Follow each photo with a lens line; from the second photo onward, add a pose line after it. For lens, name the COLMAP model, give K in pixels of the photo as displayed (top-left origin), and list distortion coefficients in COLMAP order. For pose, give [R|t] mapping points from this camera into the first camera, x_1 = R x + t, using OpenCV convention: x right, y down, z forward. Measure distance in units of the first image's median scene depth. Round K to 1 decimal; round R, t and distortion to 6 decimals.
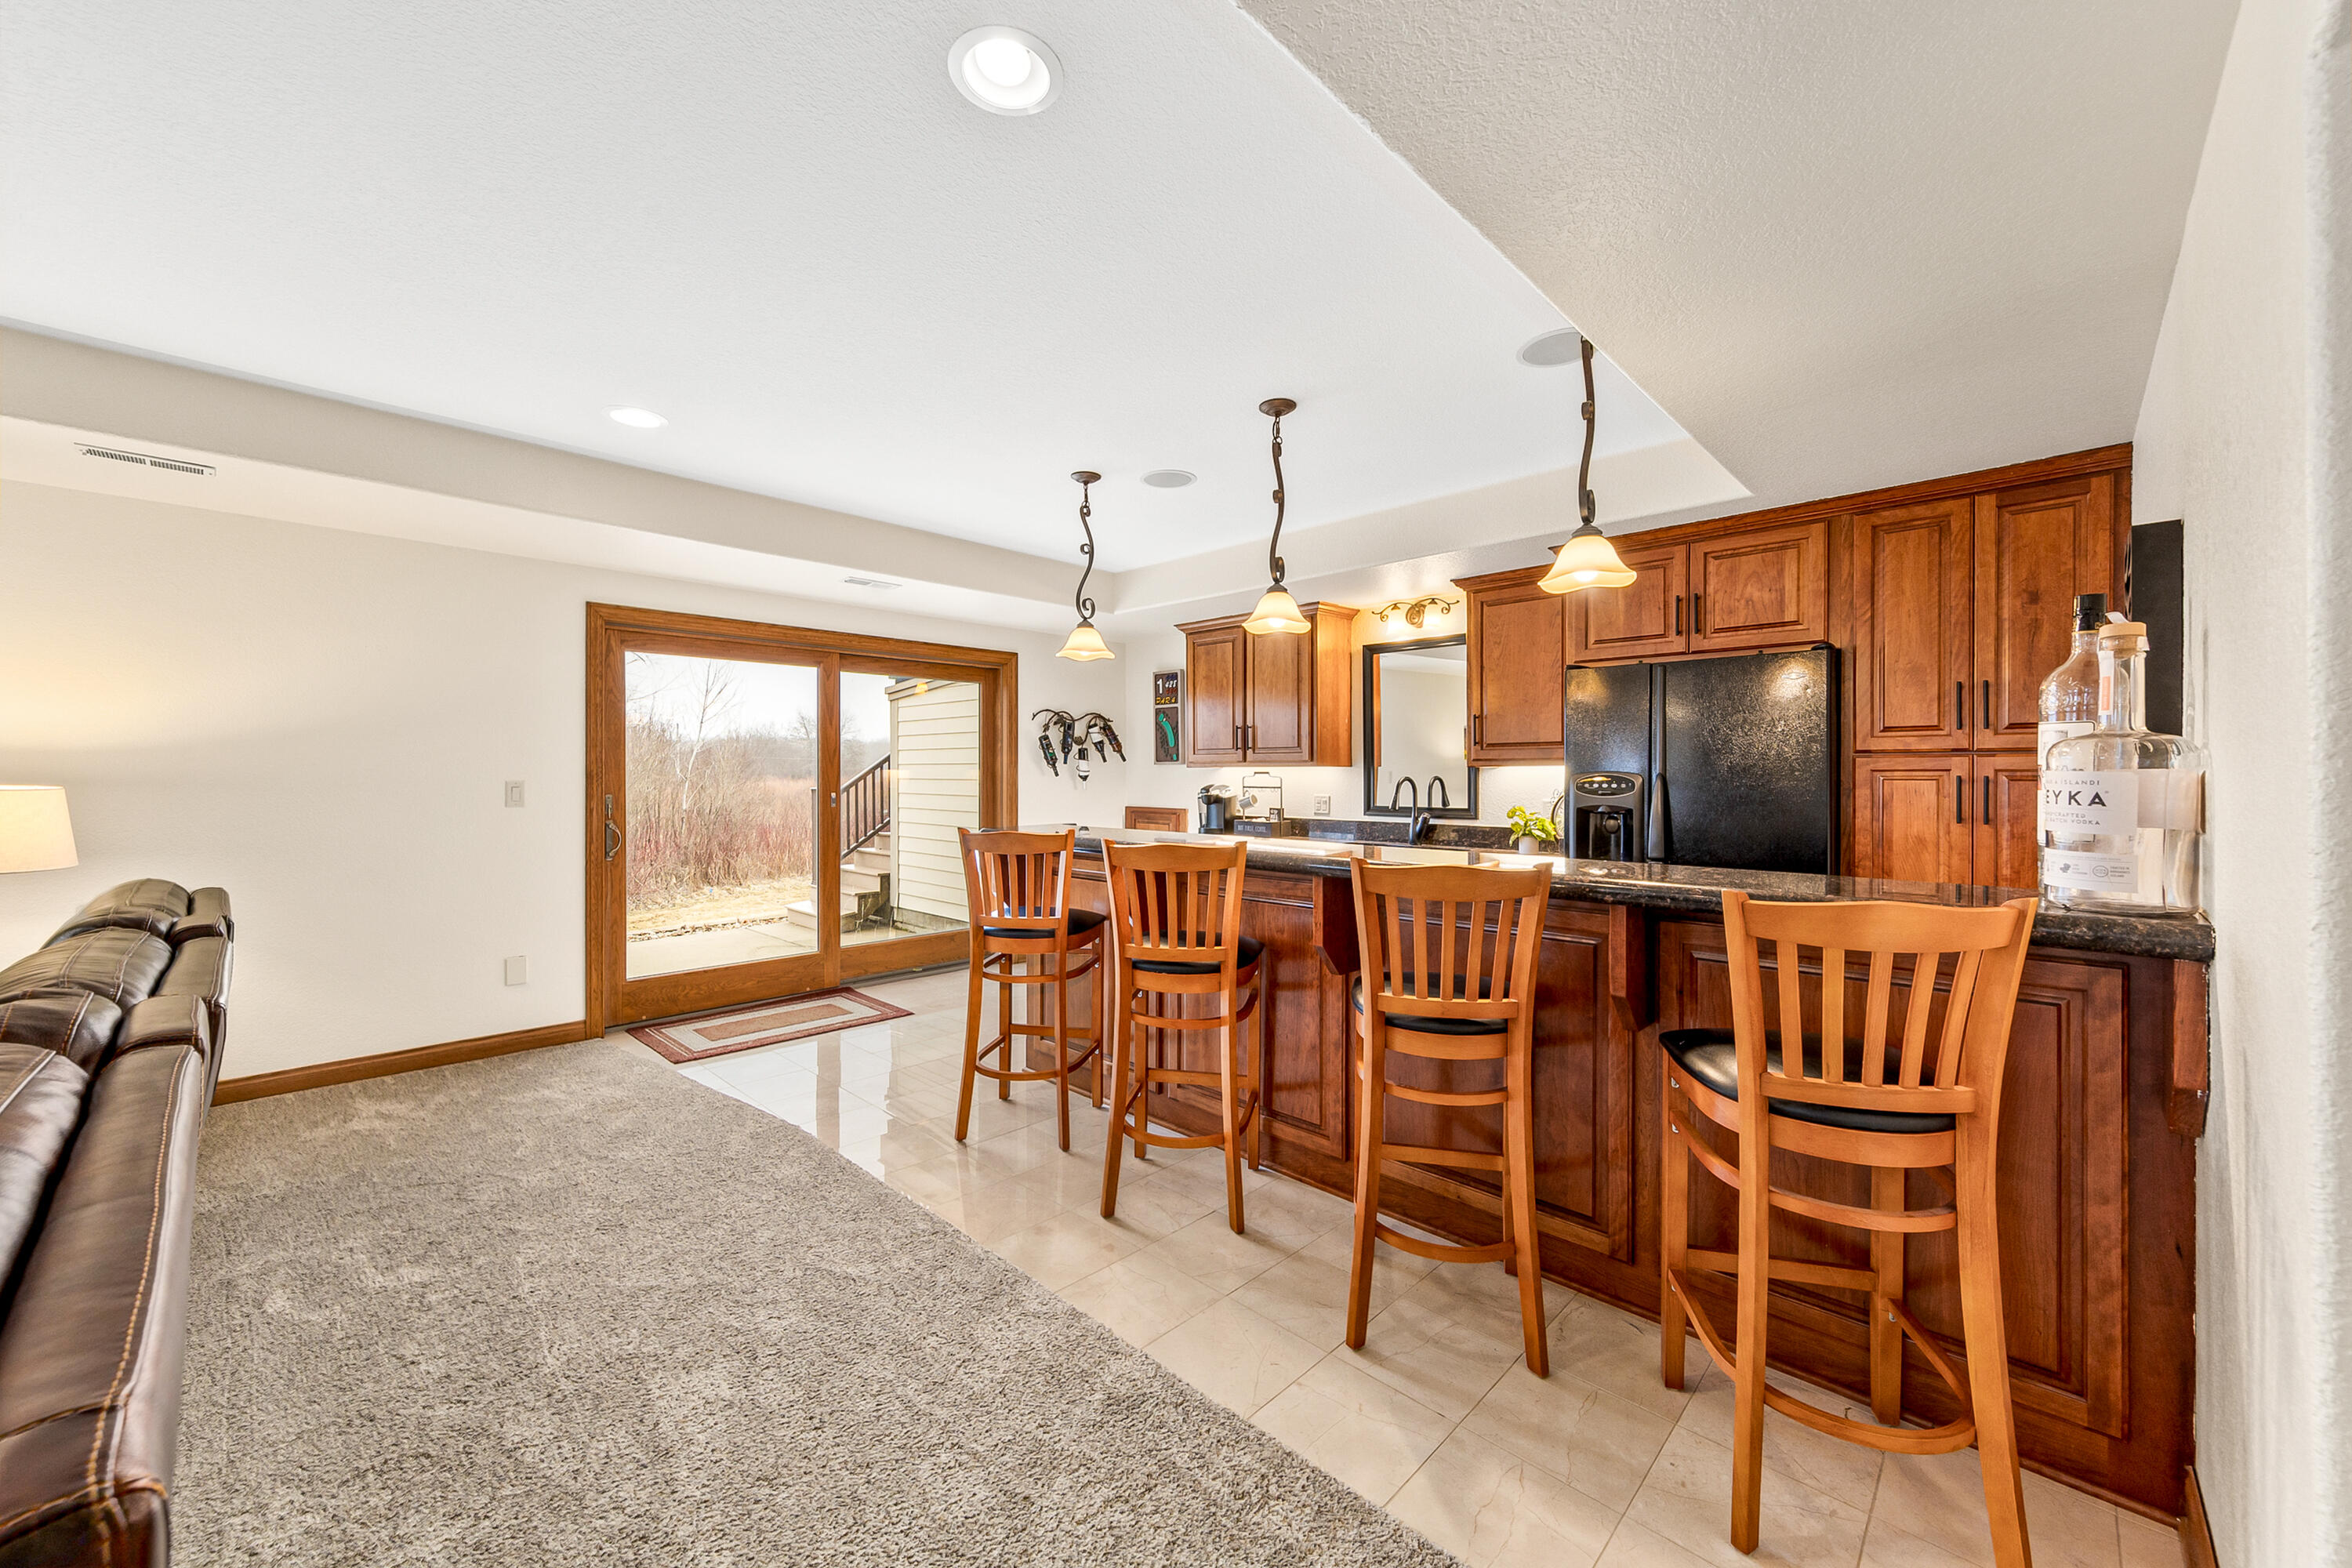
lens RADIAL K [[884.8, 0, 1172.3], [0, 884.8, 780.9], [0, 0, 1]] dist [0.000011, -0.000077]
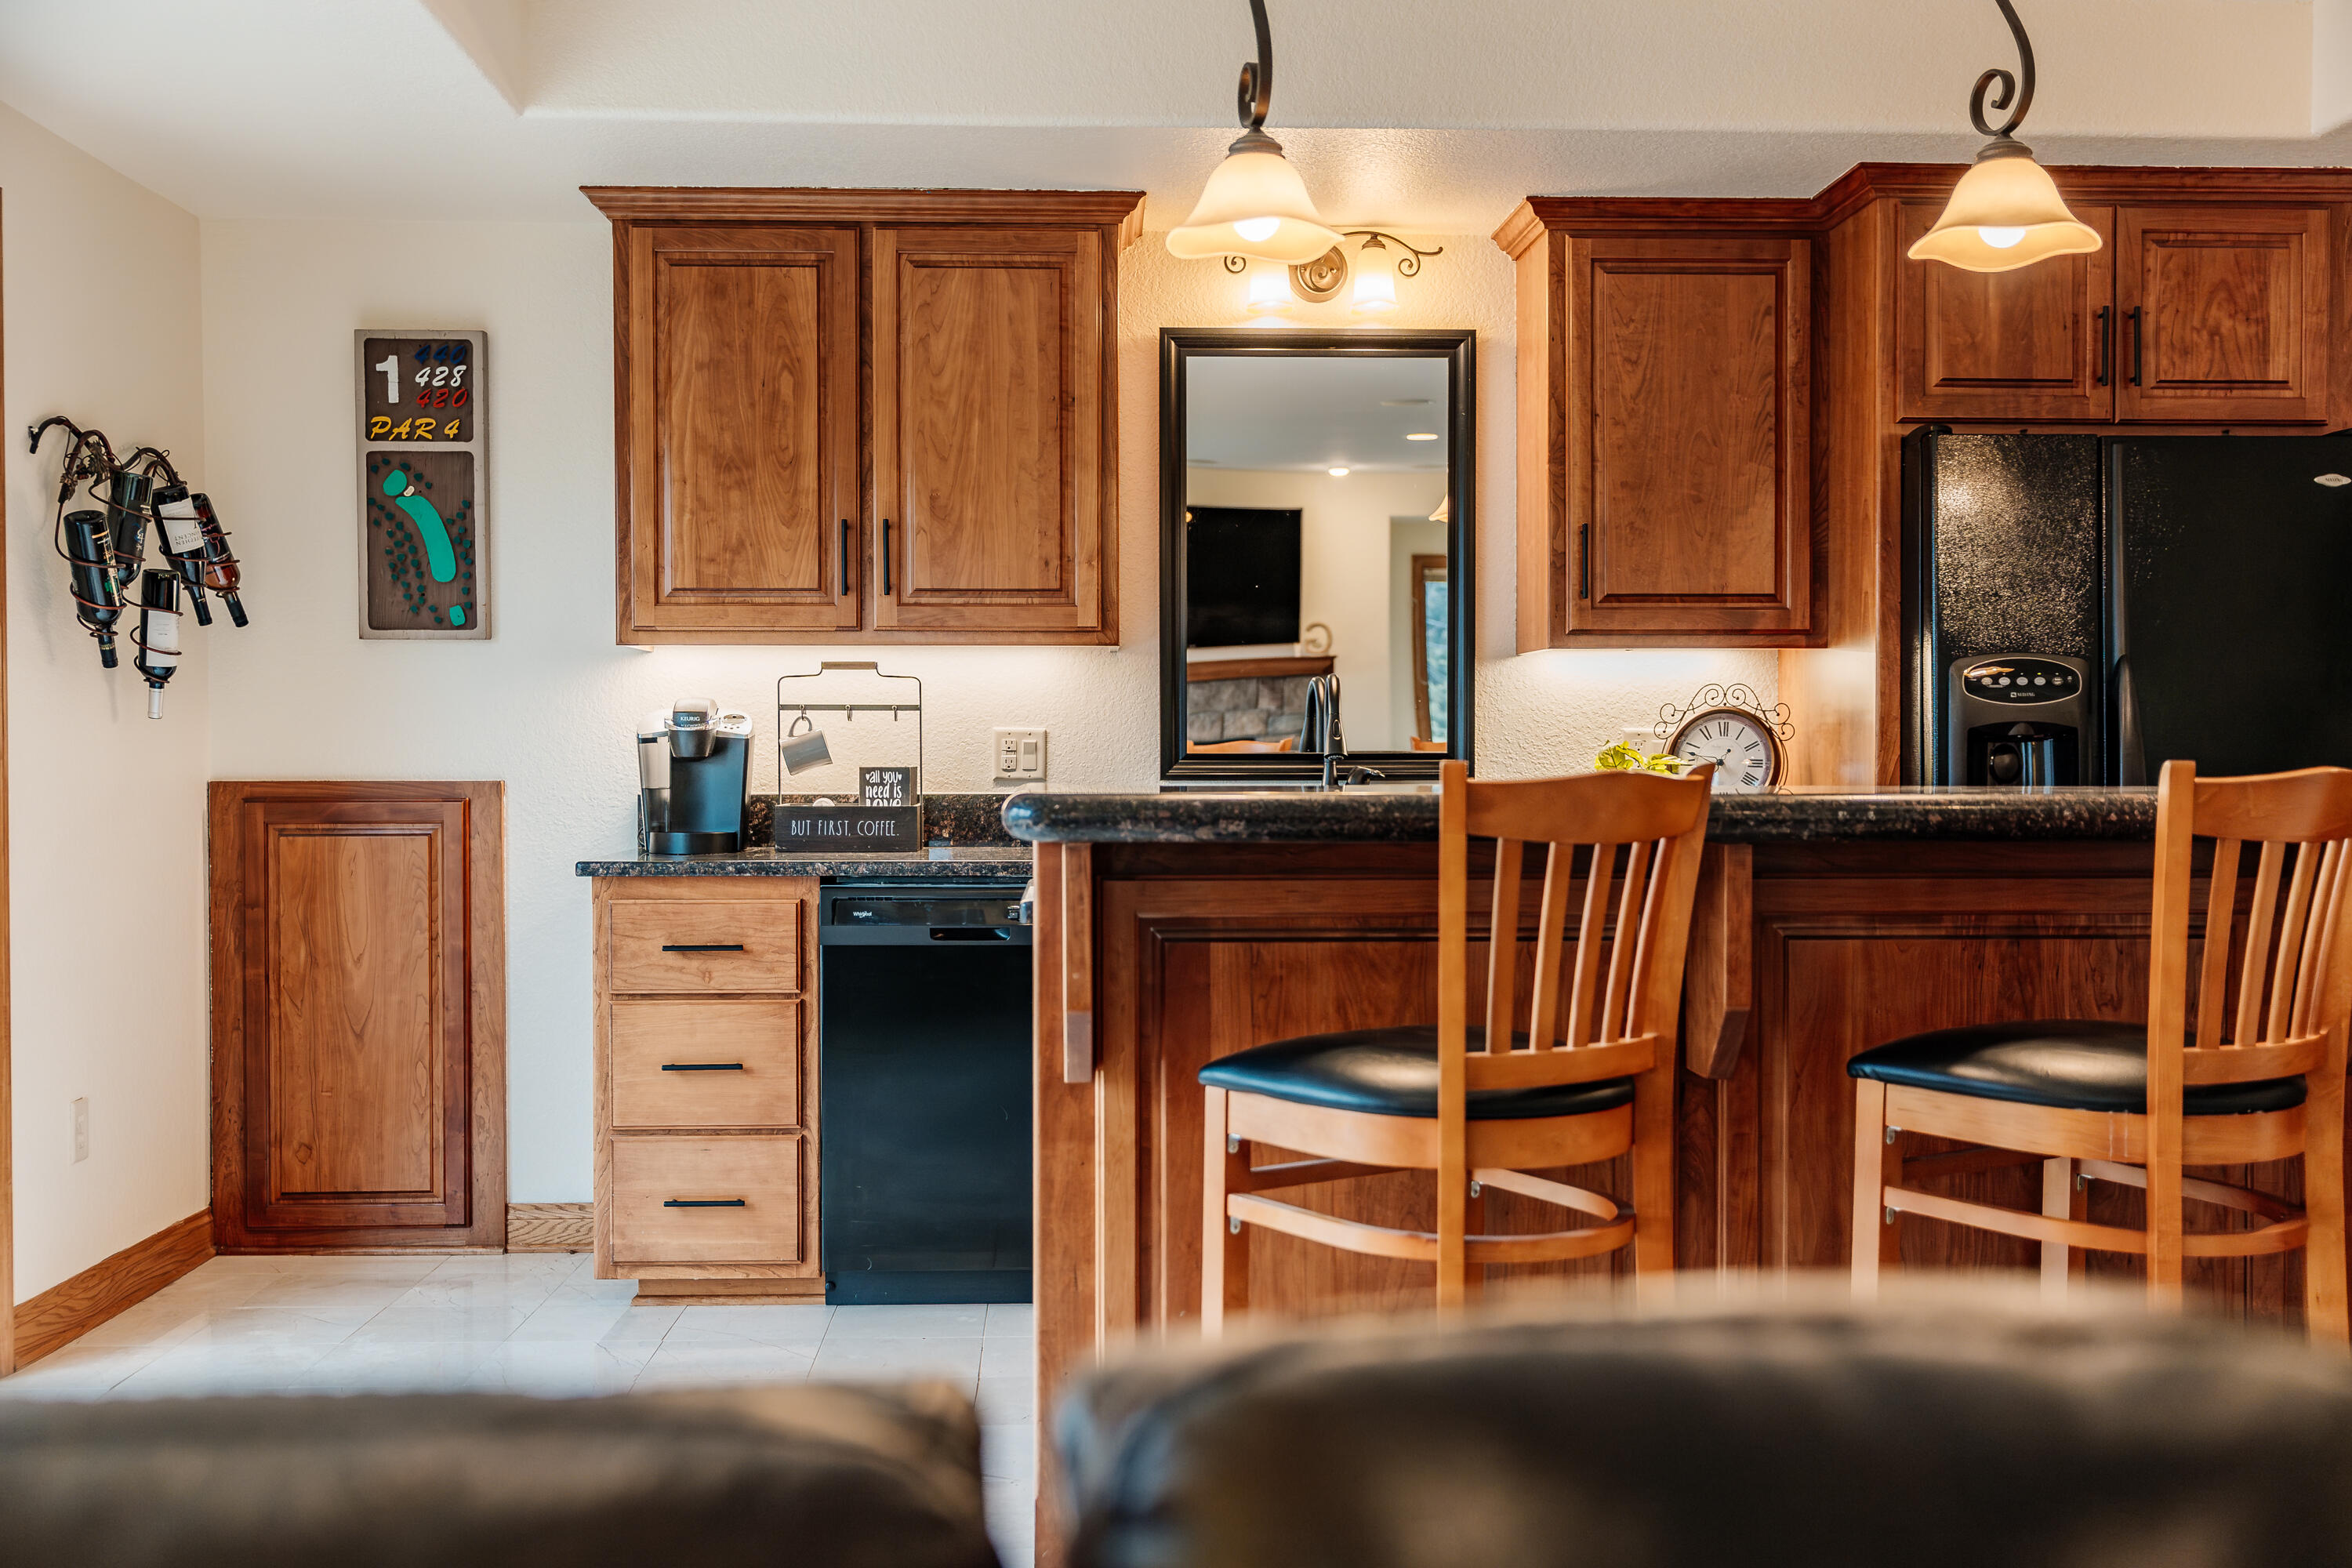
lens RADIAL K [[2347.8, 0, 1176.0], [0, 2347.8, 784.0], [0, 0, 1]] dist [0.005528, 0.007488]
pose [[0.683385, -0.011243, 0.729971, -0.825252], [0.006274, 0.999935, 0.009526, 0.050368], [-0.730031, -0.001930, 0.683412, 0.500644]]
